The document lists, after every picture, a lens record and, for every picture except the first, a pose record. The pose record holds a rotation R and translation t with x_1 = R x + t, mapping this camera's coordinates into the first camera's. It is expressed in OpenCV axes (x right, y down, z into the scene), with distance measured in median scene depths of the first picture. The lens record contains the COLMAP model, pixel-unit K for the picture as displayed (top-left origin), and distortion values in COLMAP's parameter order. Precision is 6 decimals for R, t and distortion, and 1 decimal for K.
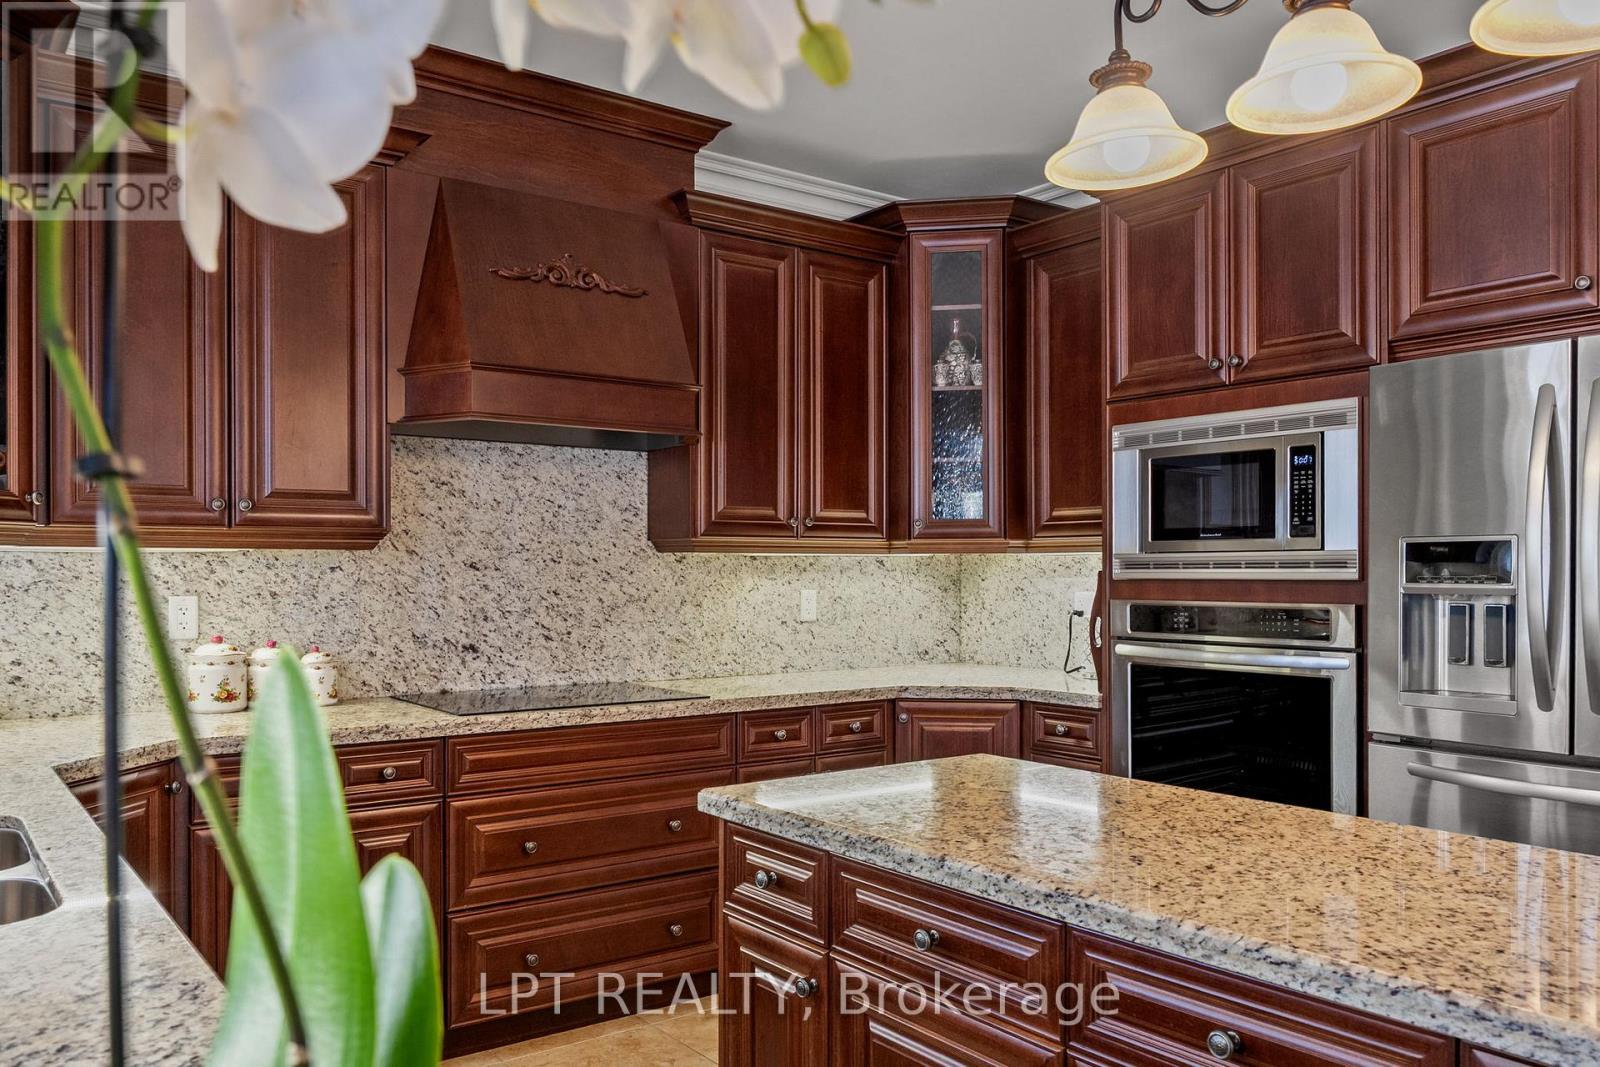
lens RADIAL K [[1204.2, 0, 800.4], [0, 1204.2, 548.8], [0, 0, 1]] dist [-0.000971, -0.015003]
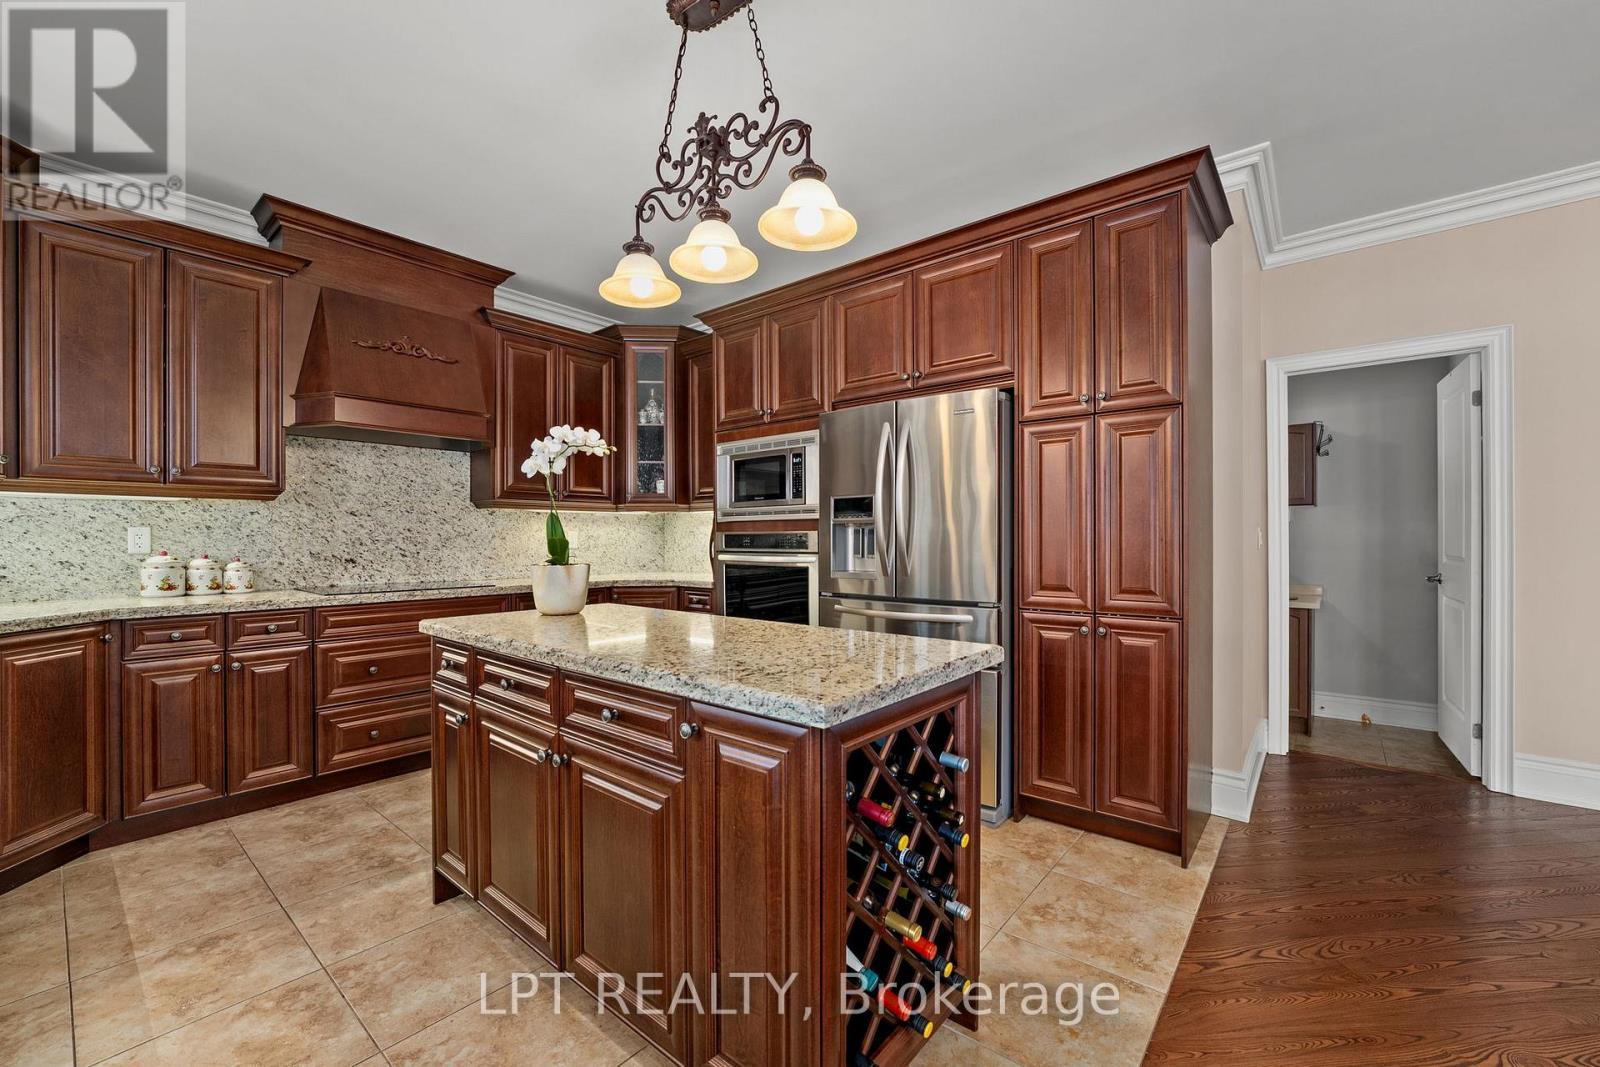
lens RADIAL K [[637.7, 0, 801.6], [0, 637.7, 527.7], [0, 0, 1]] dist [-0.009386, 0.001124]
pose [[0.973288, 0.002500, 0.229572, 0.160519], [-0.002388, 0.999997, -0.000766, 0.036640], [-0.229573, 0.000197, 0.973291, -0.044029]]
